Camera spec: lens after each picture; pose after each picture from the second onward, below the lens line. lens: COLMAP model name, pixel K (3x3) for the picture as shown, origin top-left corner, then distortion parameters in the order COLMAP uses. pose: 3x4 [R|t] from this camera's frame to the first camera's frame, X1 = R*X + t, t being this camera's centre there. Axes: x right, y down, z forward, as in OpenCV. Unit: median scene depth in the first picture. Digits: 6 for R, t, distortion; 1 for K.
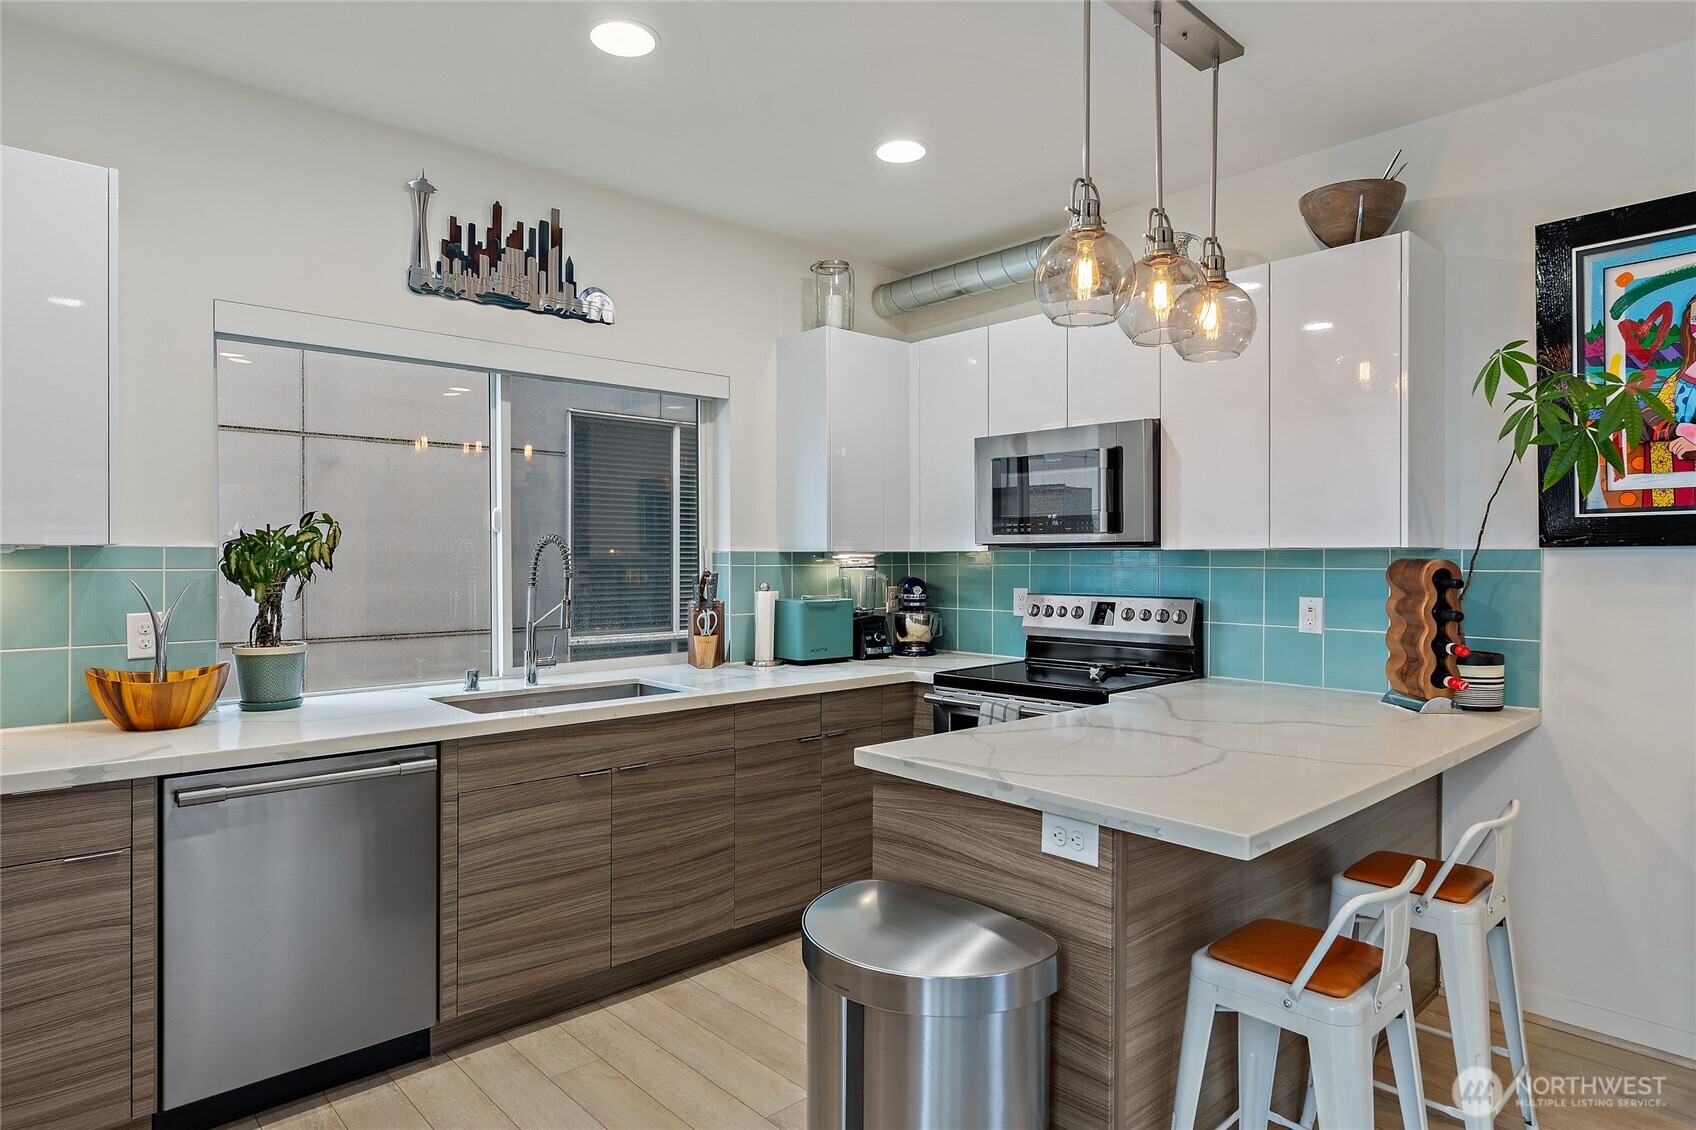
lens RADIAL K [[942.8, 0, 830.8], [0, 942.8, 560.9], [0, 0, 1]] dist [-0.000678, 0.001006]
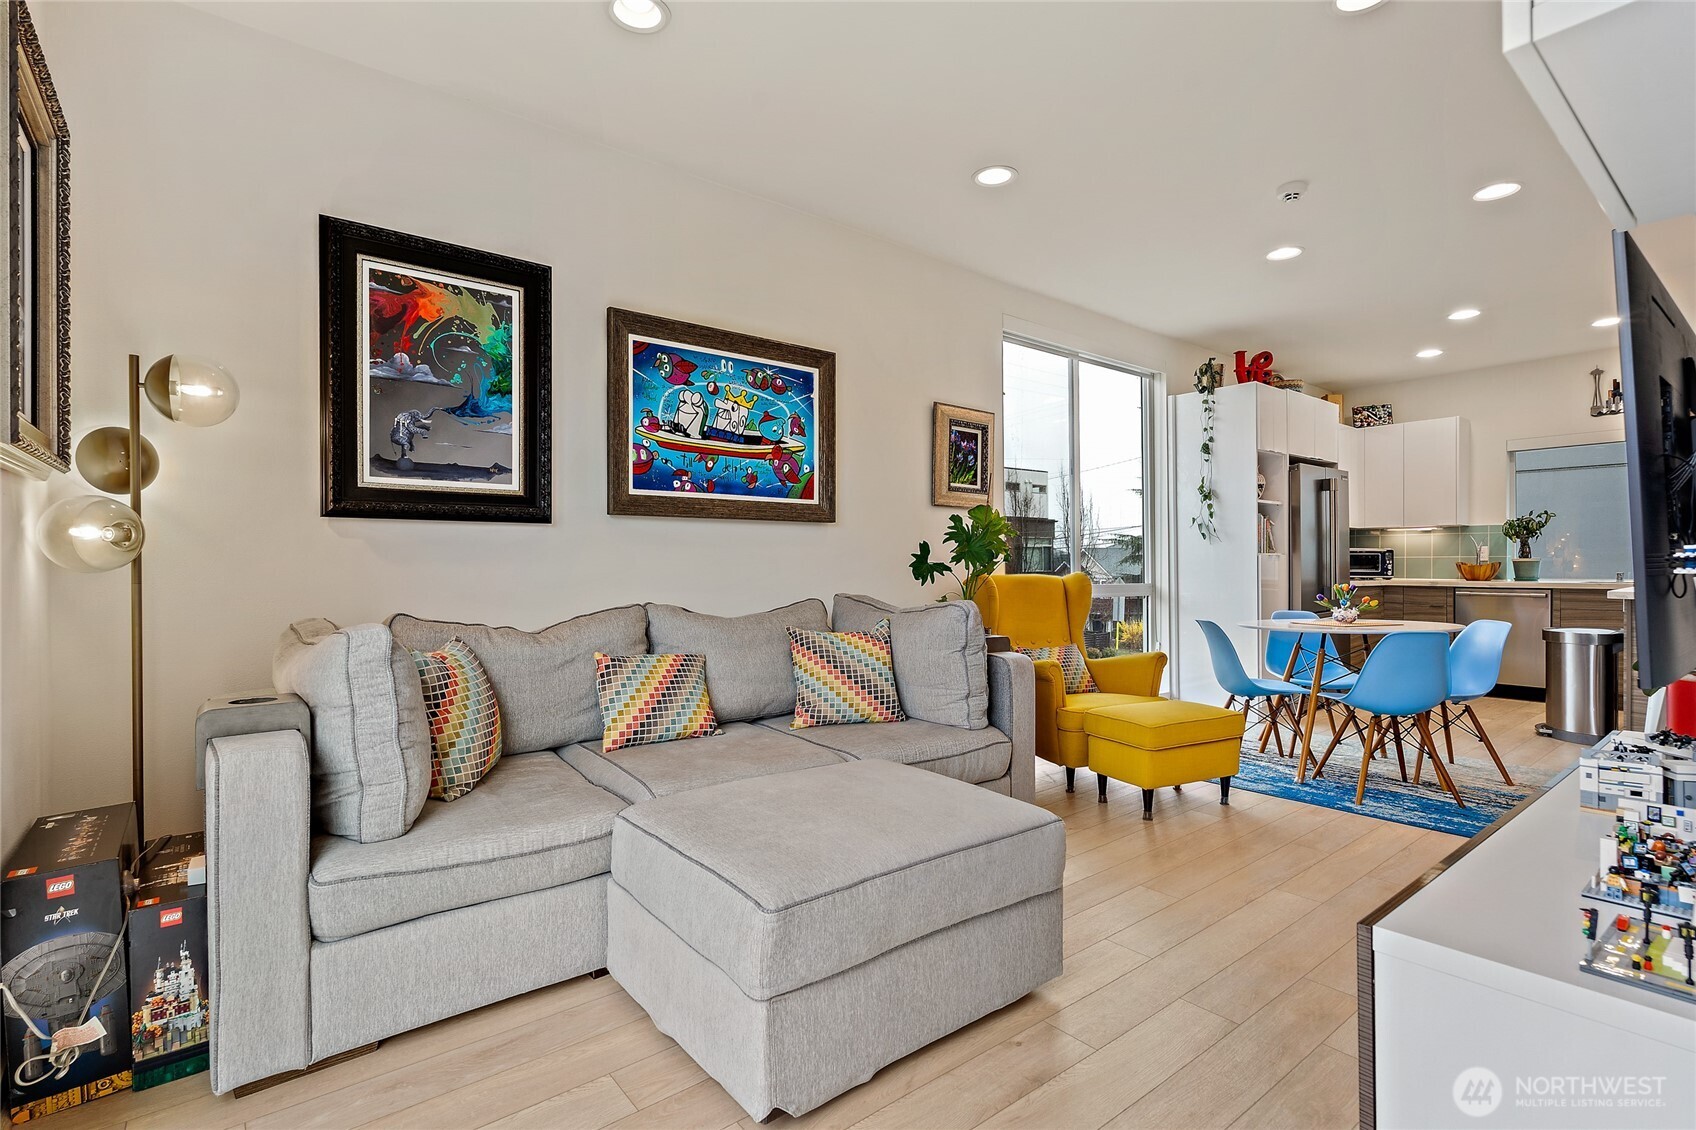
lens RADIAL K [[801.2, 0, 846.4], [0, 801.2, 570.8], [0, 0, 1]] dist [-0.003350, -0.001126]
pose [[-0.056771, 0.006150, -0.998368, 1.386952], [-0.000697, 0.999981, 0.006200, 0.081887], [0.998387, 0.001048, -0.056766, -0.651866]]
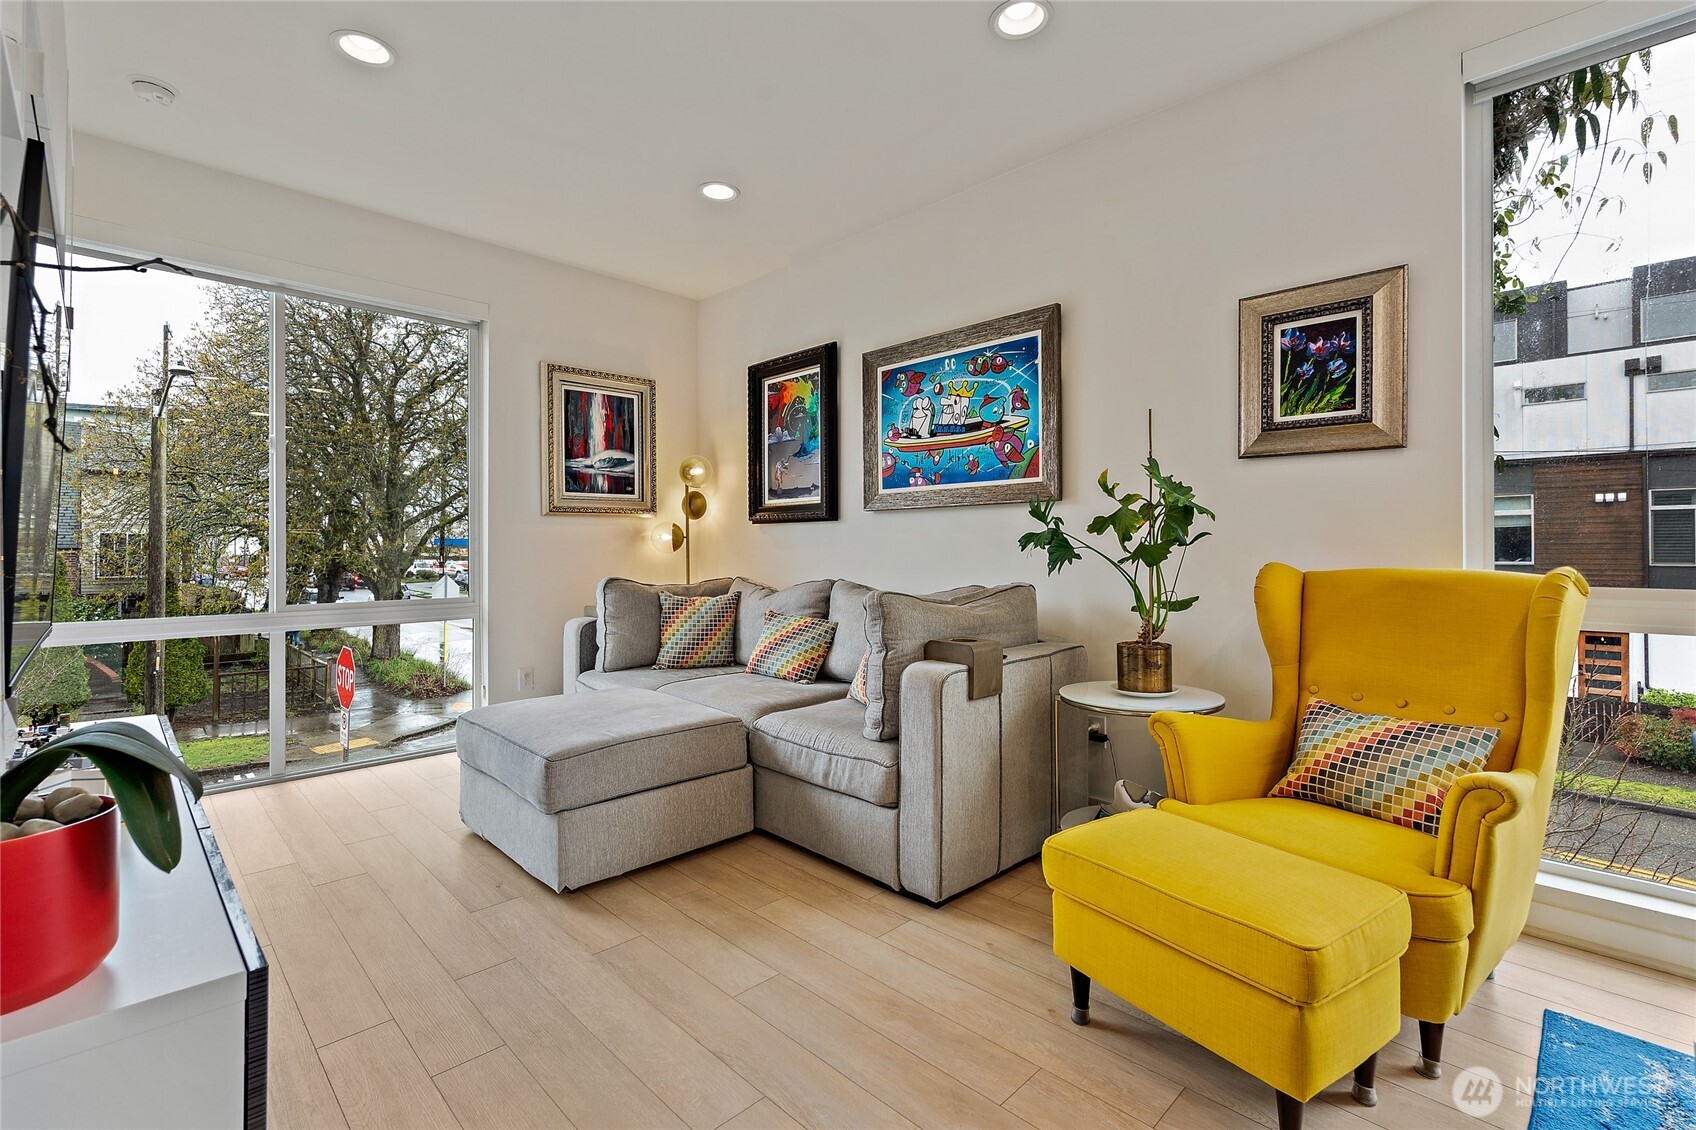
lens RADIAL K [[753.3, 0, 853.6], [0, 753.3, 547.5], [0, 0, 1]] dist [-0.005834, 0.001771]
pose [[-0.998454, 0.000500, -0.055582, 0.641113], [0.000523, 1.000000, -0.000401, 0.078310], [0.055582, -0.000429, -0.998454, 0.079511]]
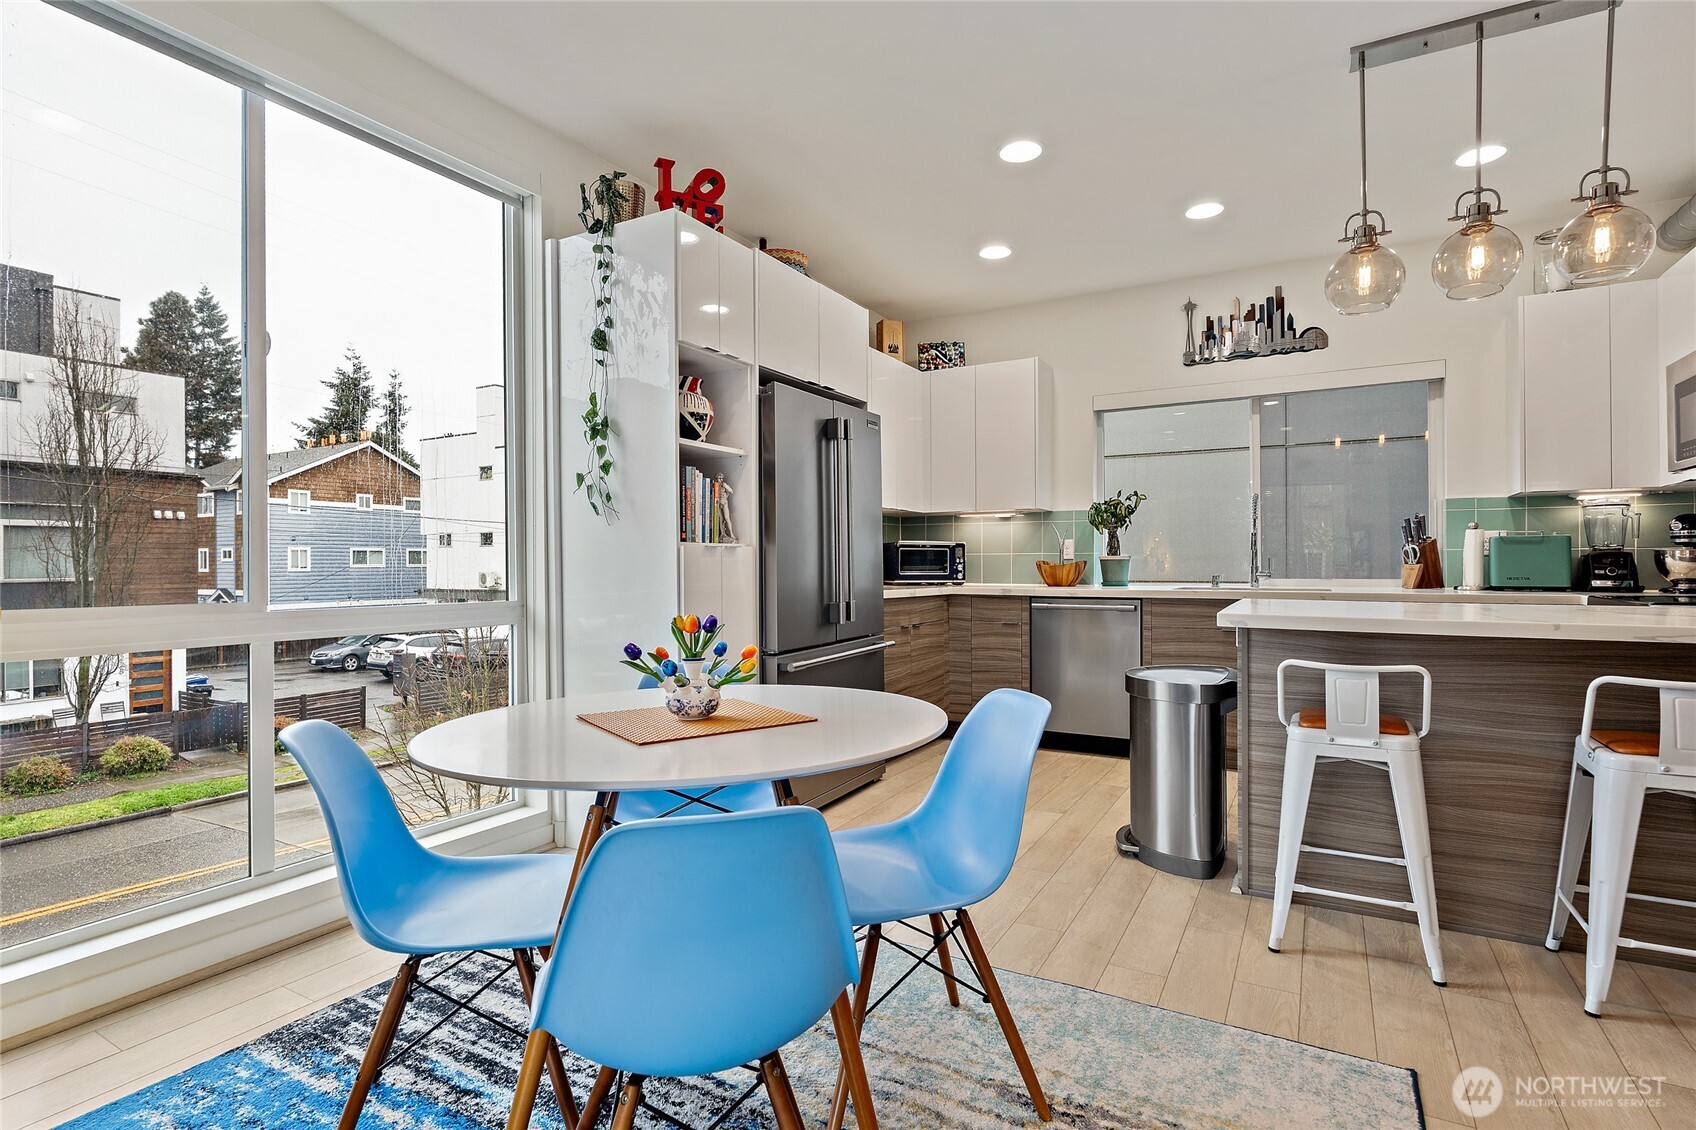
lens RADIAL K [[832.9, 0, 860.4], [0, 832.9, 565.0], [0, 0, 1]] dist [-0.001405, -0.001071]
pose [[0.324763, -0.000624, -0.945795, 0.699675], [0.000333, 1.000000, -0.000545, 0.079881], [0.945795, -0.000138, 0.324763, -0.094538]]
